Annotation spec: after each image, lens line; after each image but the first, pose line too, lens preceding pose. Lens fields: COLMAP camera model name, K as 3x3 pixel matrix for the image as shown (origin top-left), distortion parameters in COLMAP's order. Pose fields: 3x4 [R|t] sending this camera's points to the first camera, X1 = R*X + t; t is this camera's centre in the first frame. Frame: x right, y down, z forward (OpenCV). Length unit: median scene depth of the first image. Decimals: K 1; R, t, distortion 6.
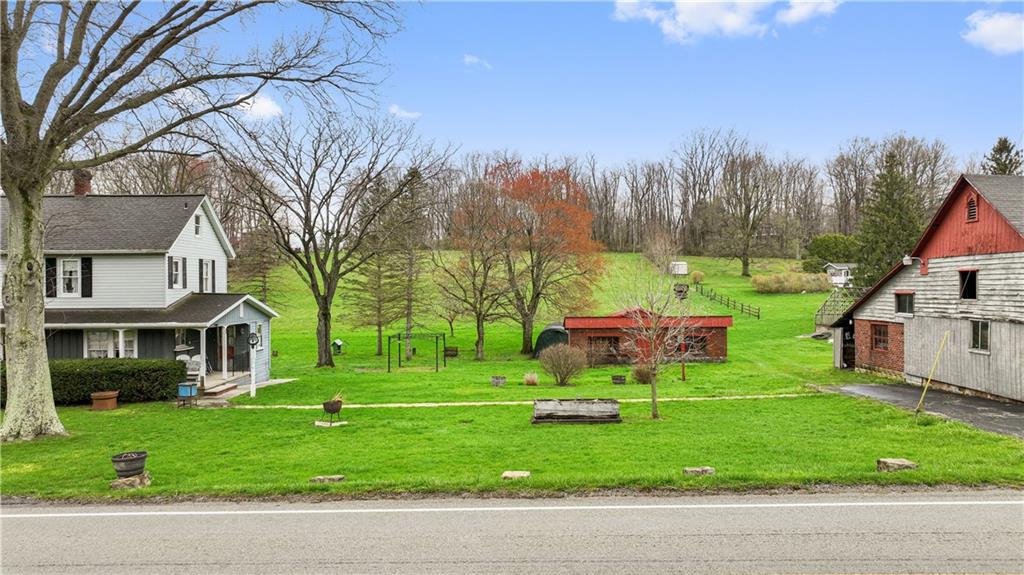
lens RADIAL K [[720.0, 0, 515.0], [0, 720.0, 289.3], [0, 0, 1]] dist [0.007298, -0.002285]
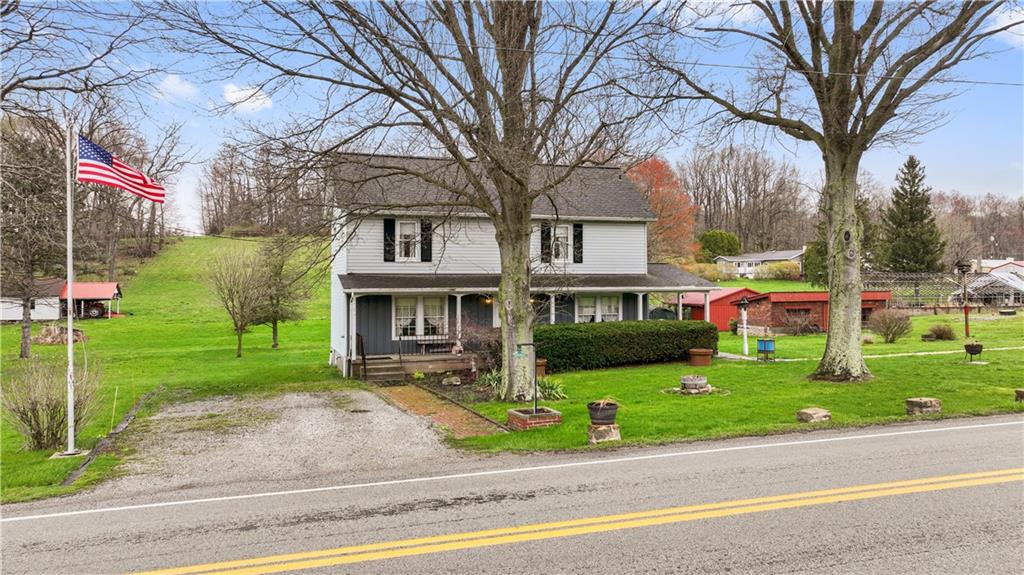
lens RADIAL K [[720.0, 0, 510.9], [0, 720.0, 282.0], [0, 0, 1]] dist [0.007298, -0.002285]
pose [[0.952097, 0.002721, 0.305785, -0.660467], [-0.001801, 0.999993, -0.003293, 0.027464], [-0.305792, 0.002585, 0.952095, 0.044396]]
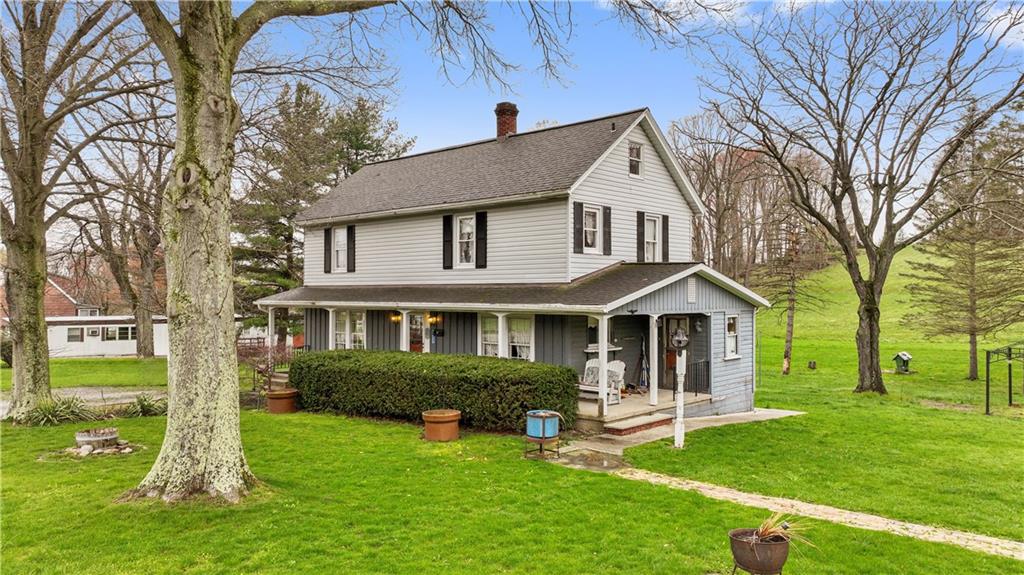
lens RADIAL K [[720.0, 0, 518.6], [0, 720.0, 292.2], [0, 0, 1]] dist [0.007298, -0.002285]
pose [[0.727567, 0.004006, -0.686025, -0.054936], [-0.007638, 0.999968, -0.002261, 0.023834], [0.685994, 0.006886, 0.727574, 0.341192]]
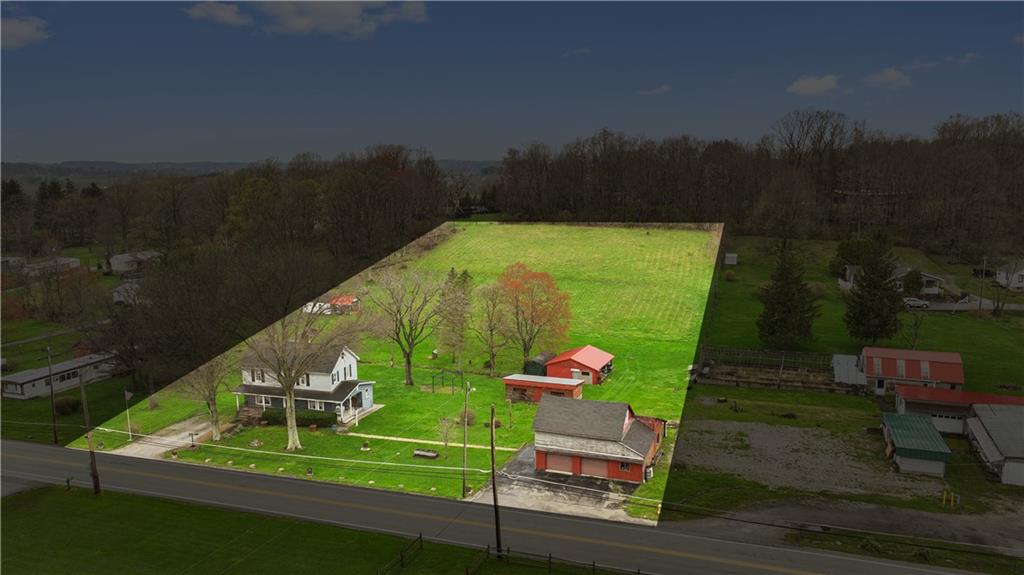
lens RADIAL K [[720.0, 0, 509.1], [0, 720.0, 290.0], [0, 0, 1]] dist [0.007298, -0.002285]
pose [[0.955320, 0.047819, -0.291679, 0.713070], [0.000221, 0.986711, 0.162488, -0.583719], [0.295573, -0.155292, 0.942614, -1.020450]]
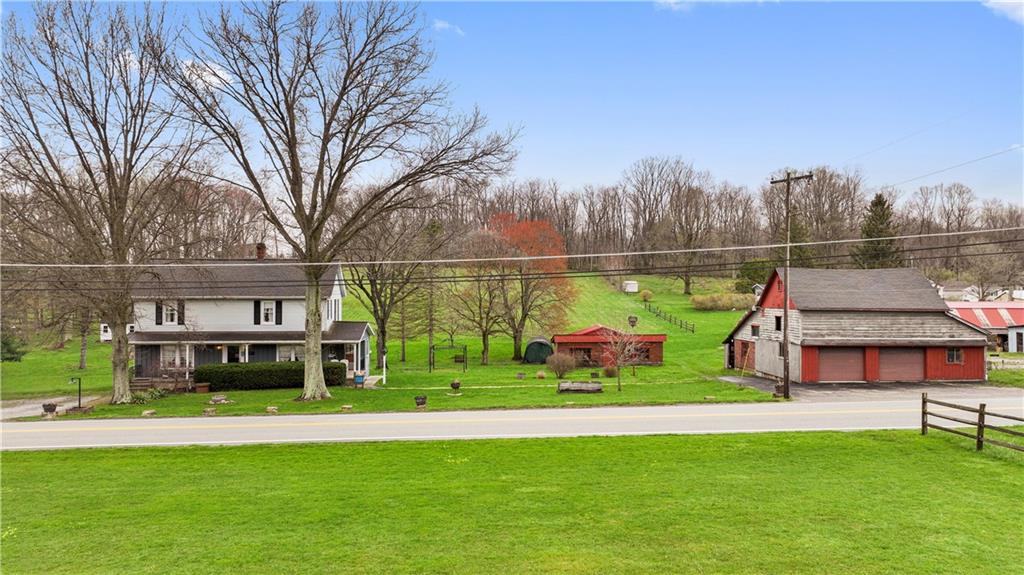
lens RADIAL K [[720.0, 0, 509.9], [0, 720.0, 290.5], [0, 0, 1]] dist [0.007298, -0.002285]
pose [[0.998298, 0.006961, 0.057896, -0.105794], [-0.006440, 0.999937, -0.009178, -0.037017], [-0.057956, 0.008789, 0.998280, -0.457211]]
